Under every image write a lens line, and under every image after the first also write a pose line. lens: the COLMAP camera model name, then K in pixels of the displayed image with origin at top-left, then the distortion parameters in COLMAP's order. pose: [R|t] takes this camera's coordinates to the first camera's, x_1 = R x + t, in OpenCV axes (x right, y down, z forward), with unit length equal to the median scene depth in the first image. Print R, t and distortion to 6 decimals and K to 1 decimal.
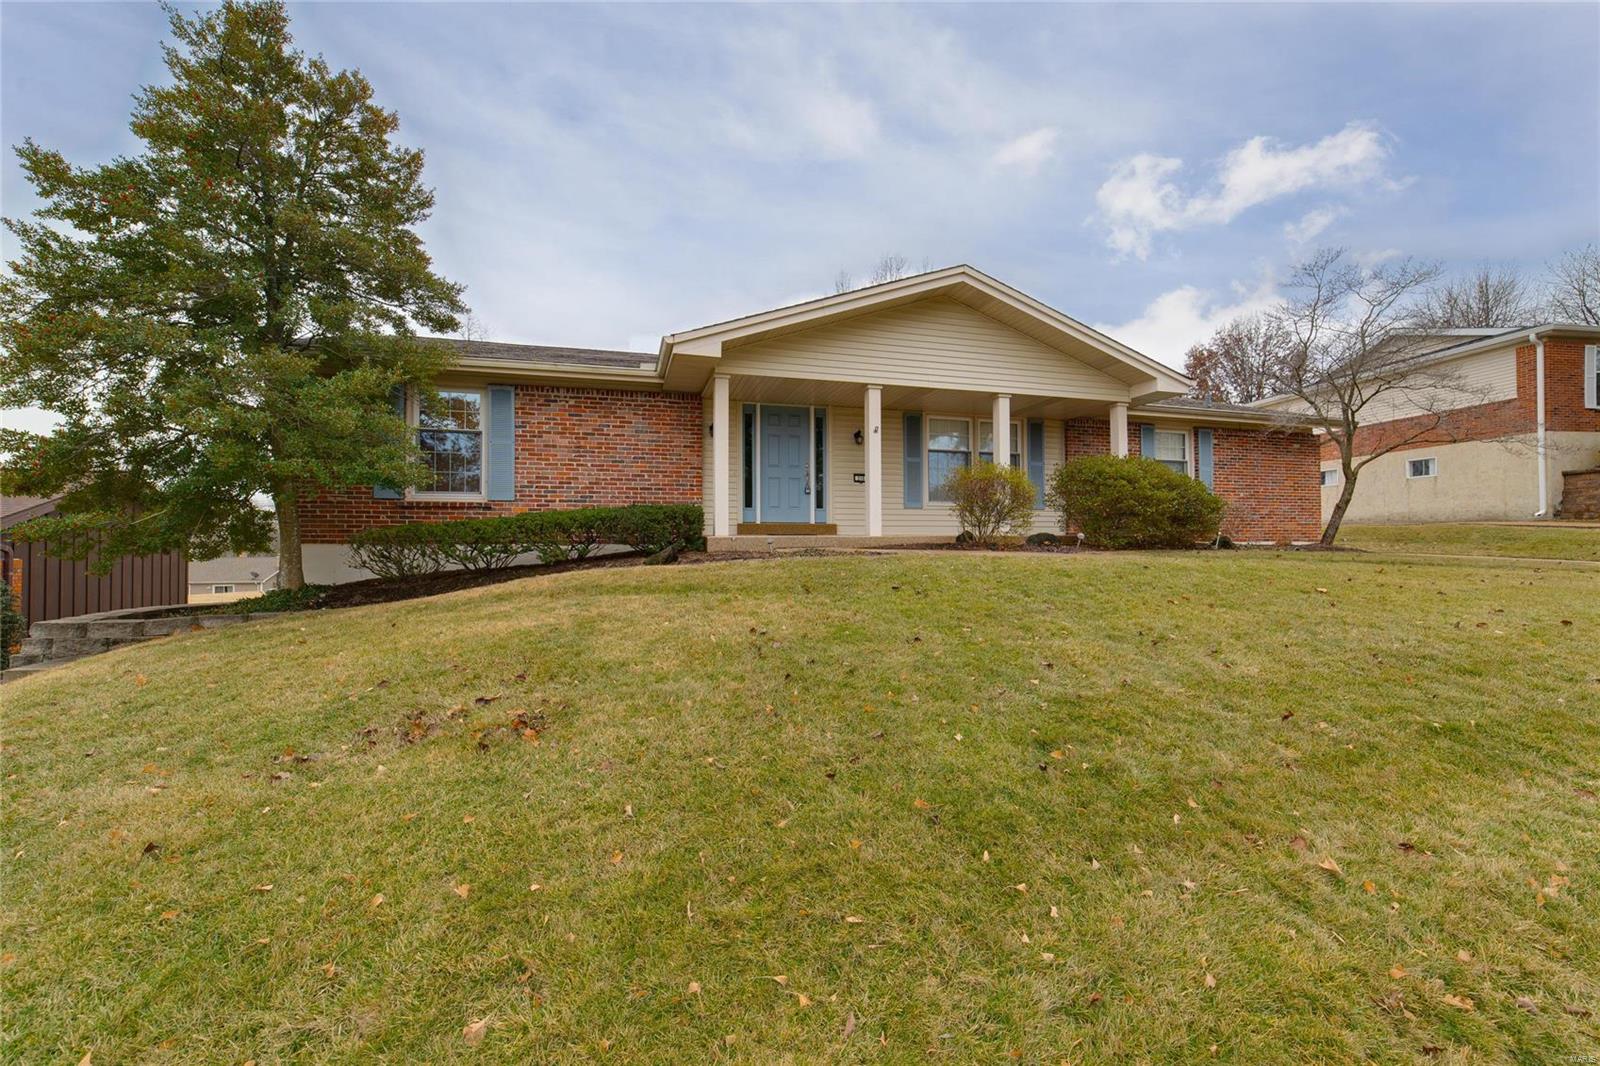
lens RADIAL K [[623.9, 0, 806.6], [0, 623.9, 531.5], [0, 0, 1]] dist [-0.015692, 0.005238]
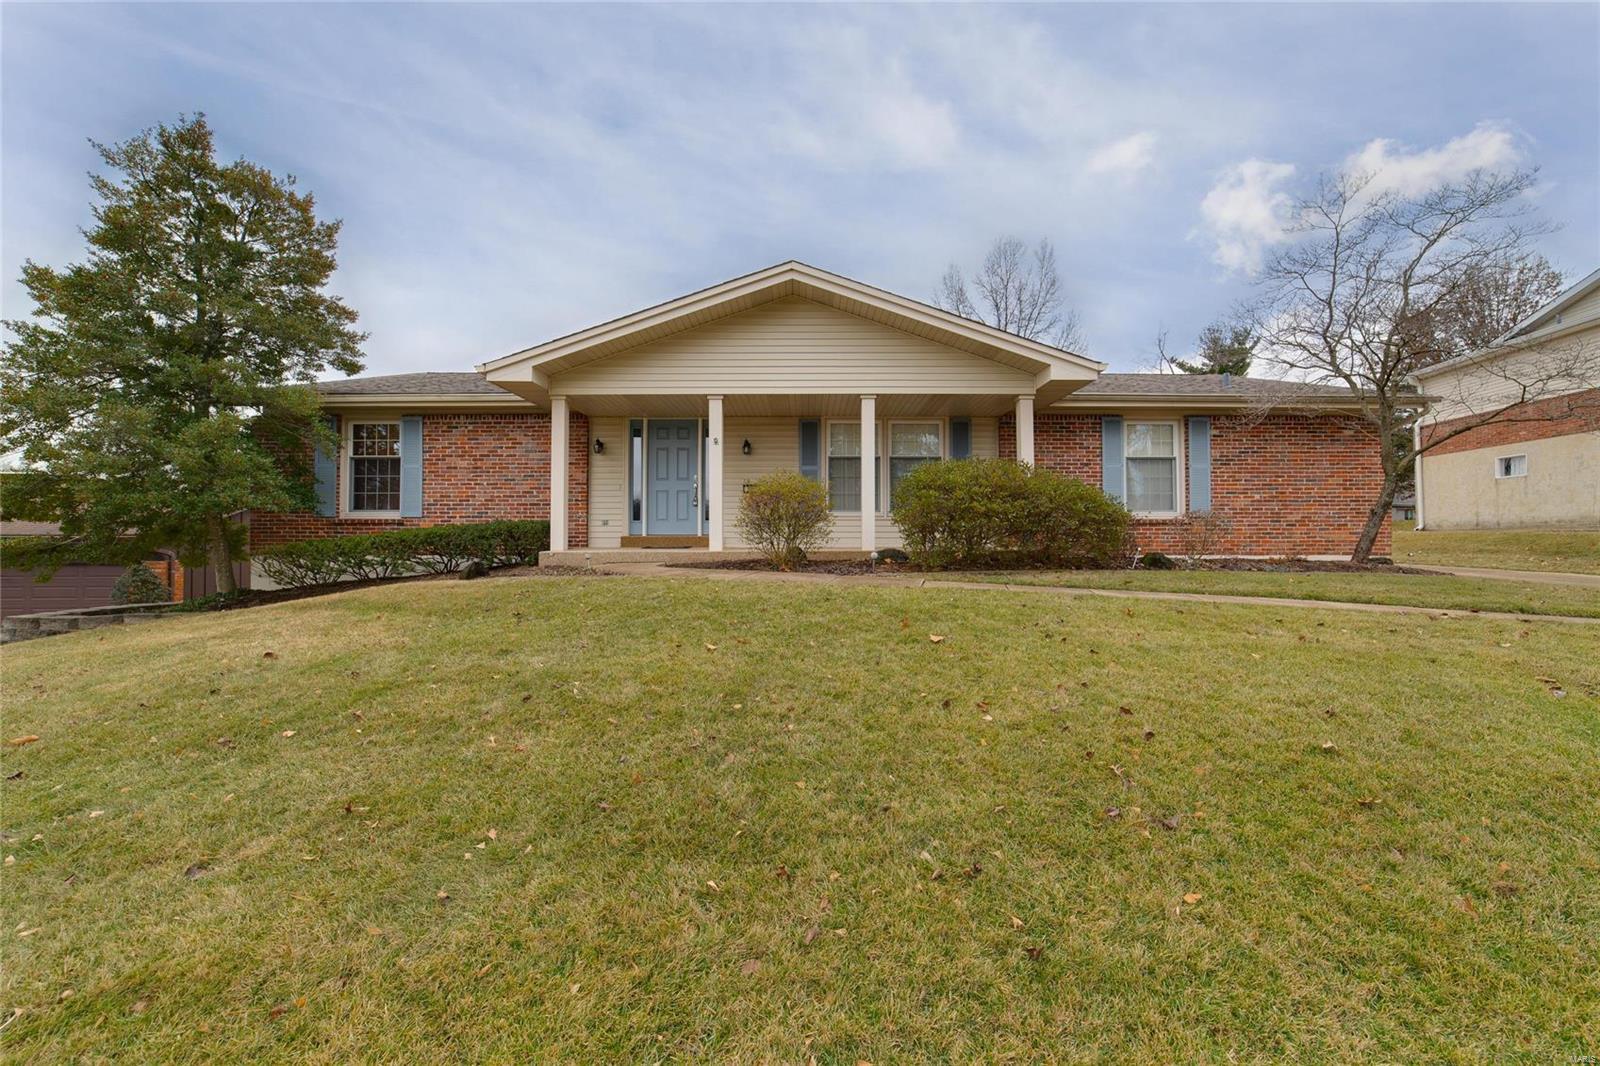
lens RADIAL K [[623.9, 0, 803.9], [0, 623.9, 534.3], [0, 0, 1]] dist [-0.015692, 0.005238]
pose [[0.963836, -0.002662, -0.266483, 0.495497], [0.003070, 0.999995, 0.001112, -0.018299], [0.266479, -0.001890, 0.963839, 0.097404]]
